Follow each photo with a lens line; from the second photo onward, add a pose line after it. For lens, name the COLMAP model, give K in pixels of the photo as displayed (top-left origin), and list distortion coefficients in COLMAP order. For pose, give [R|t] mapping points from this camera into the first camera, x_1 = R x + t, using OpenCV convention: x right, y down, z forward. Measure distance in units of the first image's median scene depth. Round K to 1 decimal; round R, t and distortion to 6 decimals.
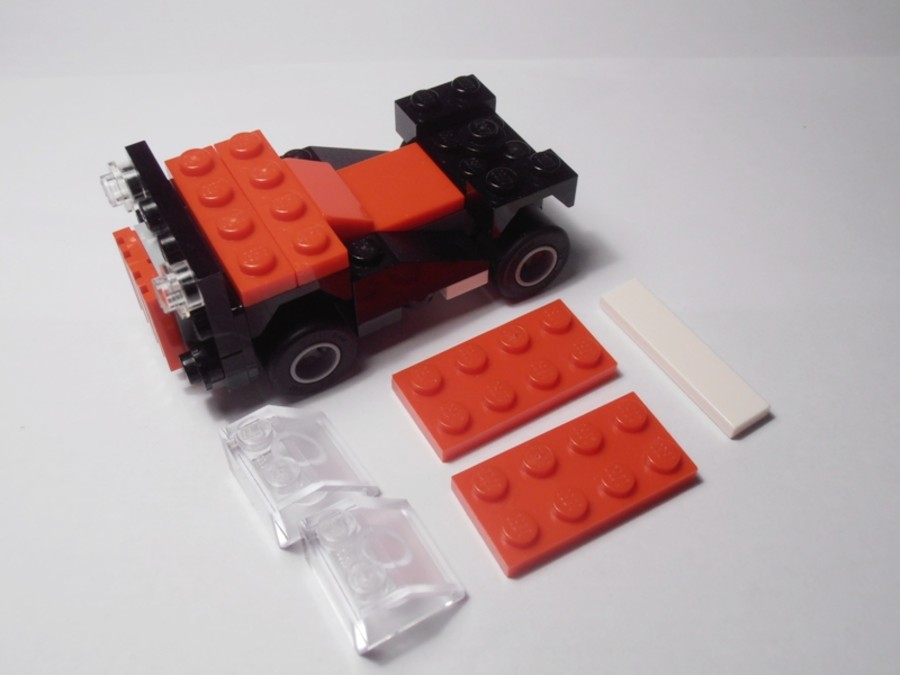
lens RADIAL K [[897.5, 0, 450.0], [0, 897.5, 337.5], [0, 0, 1]] dist [-0.060142, 0.005801]
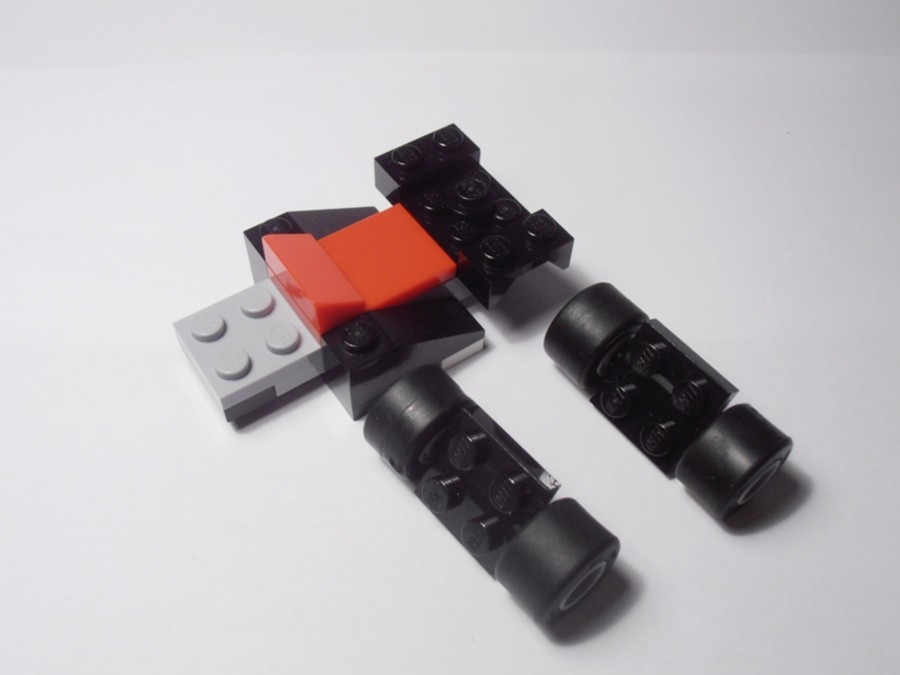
lens RADIAL K [[897.5, 0, 450.0], [0, 897.5, 337.5], [0, 0, 1]] dist [-0.060142, 0.005801]
pose [[0.996861, -0.050303, 0.061138, -0.051851], [0.046774, 0.997229, 0.057840, -0.133419], [-0.063878, -0.054799, 0.996452, 0.044673]]
